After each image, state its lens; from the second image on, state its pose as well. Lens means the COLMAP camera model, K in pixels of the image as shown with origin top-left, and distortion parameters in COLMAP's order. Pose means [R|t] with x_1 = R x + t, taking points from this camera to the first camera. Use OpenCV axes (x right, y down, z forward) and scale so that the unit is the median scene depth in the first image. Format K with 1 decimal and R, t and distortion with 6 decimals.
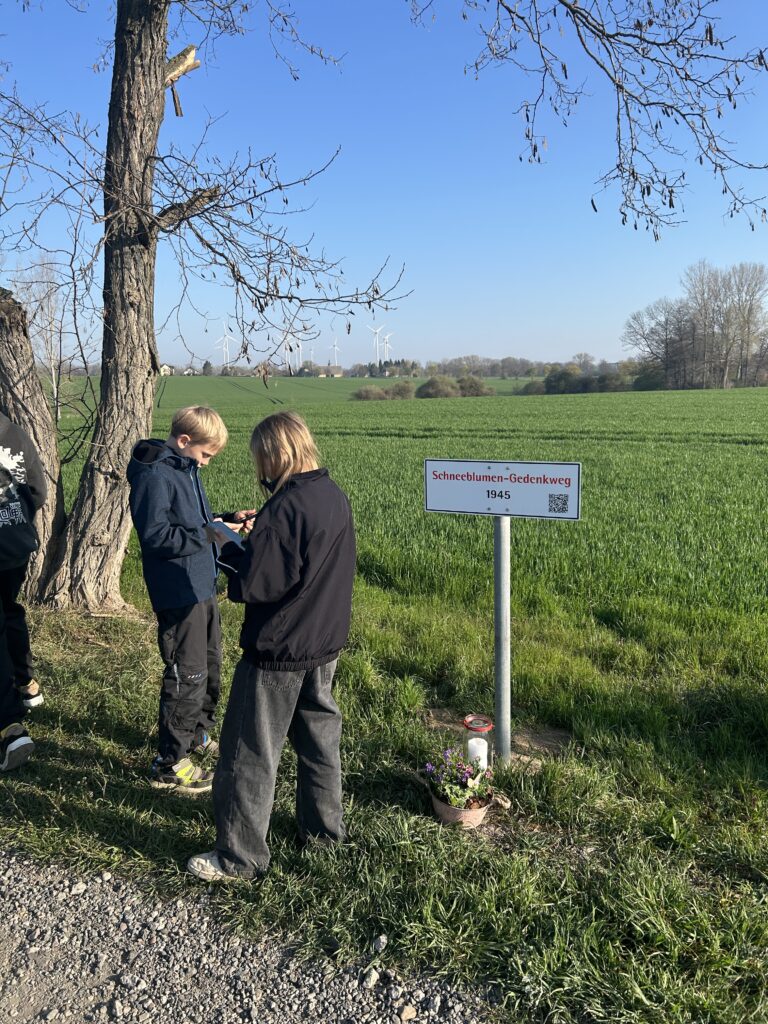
lens RADIAL K [[781.5, 0, 386.5], [0, 781.5, 512.7], [0, 0, 1]] dist [0.034175, -0.033575]
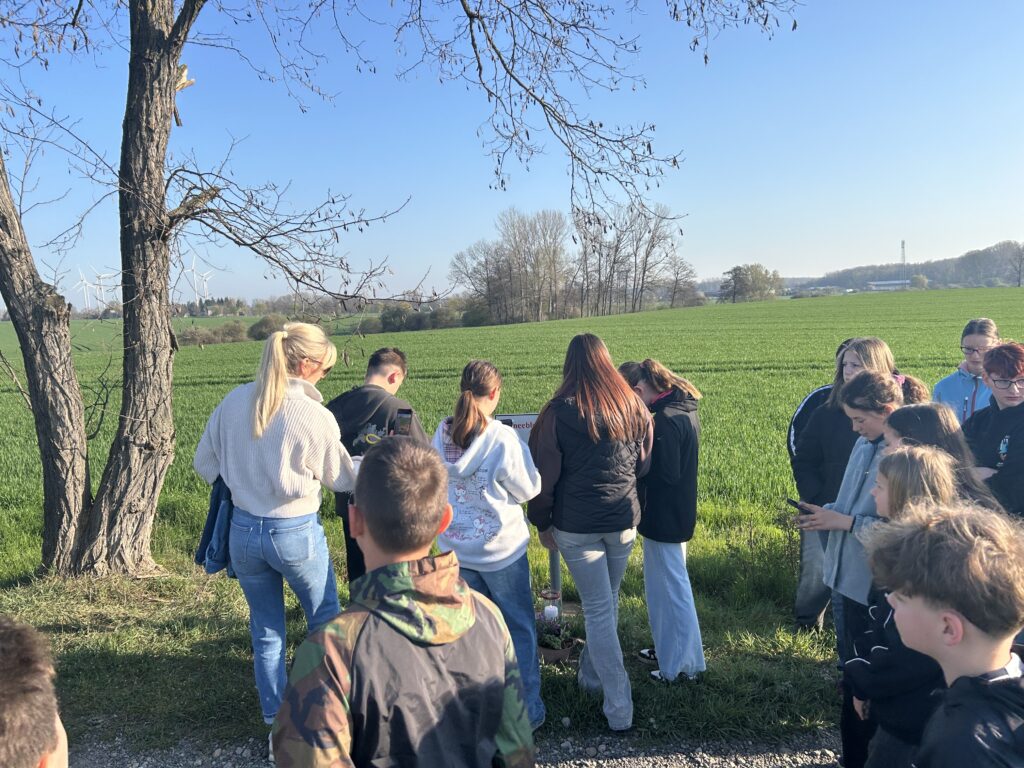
lens RADIAL K [[781.5, 0, 509.5], [0, 781.5, 389.4], [0, 0, 1]] dist [0.034175, -0.033575]
pose [[0.932883, -0.055962, 0.355804, -0.261473], [0.082094, 0.994891, -0.058763, -0.020994], [-0.350698, 0.084028, 0.932711, -0.208078]]
